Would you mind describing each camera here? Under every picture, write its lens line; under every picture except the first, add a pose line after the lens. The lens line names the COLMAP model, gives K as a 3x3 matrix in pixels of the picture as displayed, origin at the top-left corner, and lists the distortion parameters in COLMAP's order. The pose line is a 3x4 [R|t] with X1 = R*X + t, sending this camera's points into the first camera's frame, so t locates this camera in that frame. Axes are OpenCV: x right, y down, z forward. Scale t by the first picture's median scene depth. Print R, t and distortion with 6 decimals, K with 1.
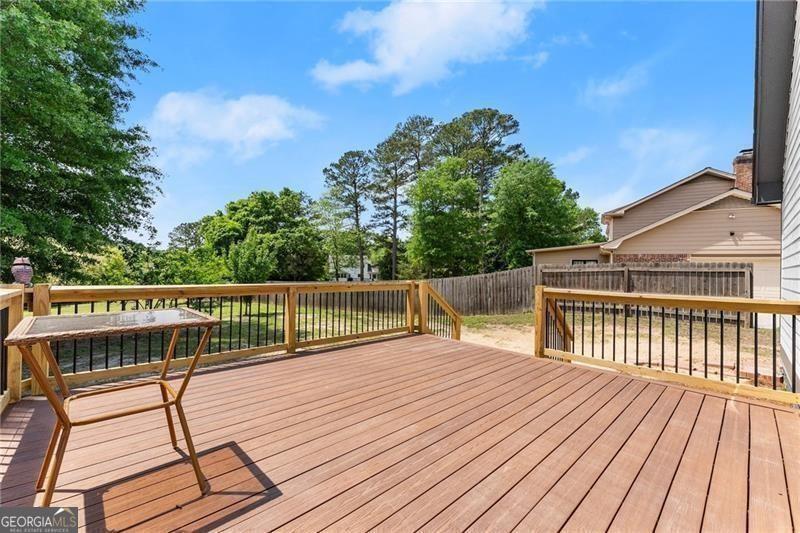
lens RADIAL K [[325.0, 0, 395.8], [0, 325.0, 270.3], [0, 0, 1]] dist [-0.000470, -0.000075]
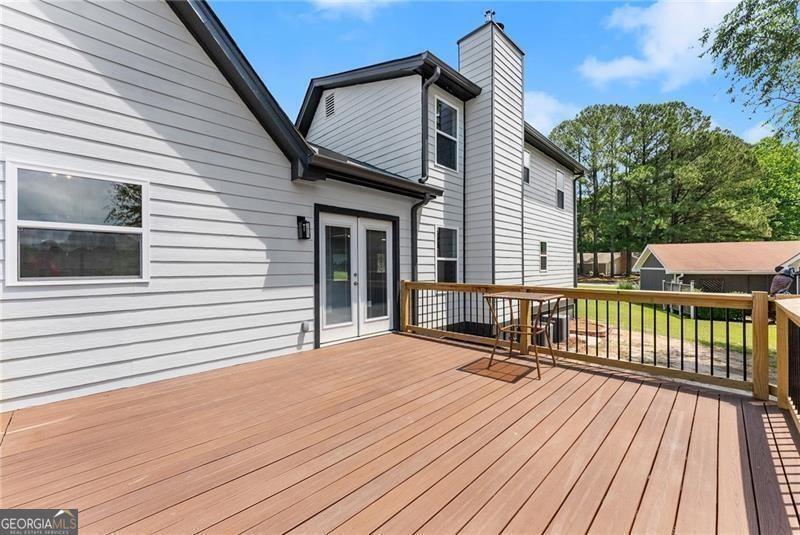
lens RADIAL K [[325.0, 0, 395.8], [0, 325.0, 271.3], [0, 0, 1]] dist [-0.000470, -0.000075]
pose [[-0.999163, -0.000955, -0.040899, 0.151353], [-0.001176, 0.999985, 0.005386, -0.023988], [0.040894, 0.005430, -0.999149, 2.794478]]
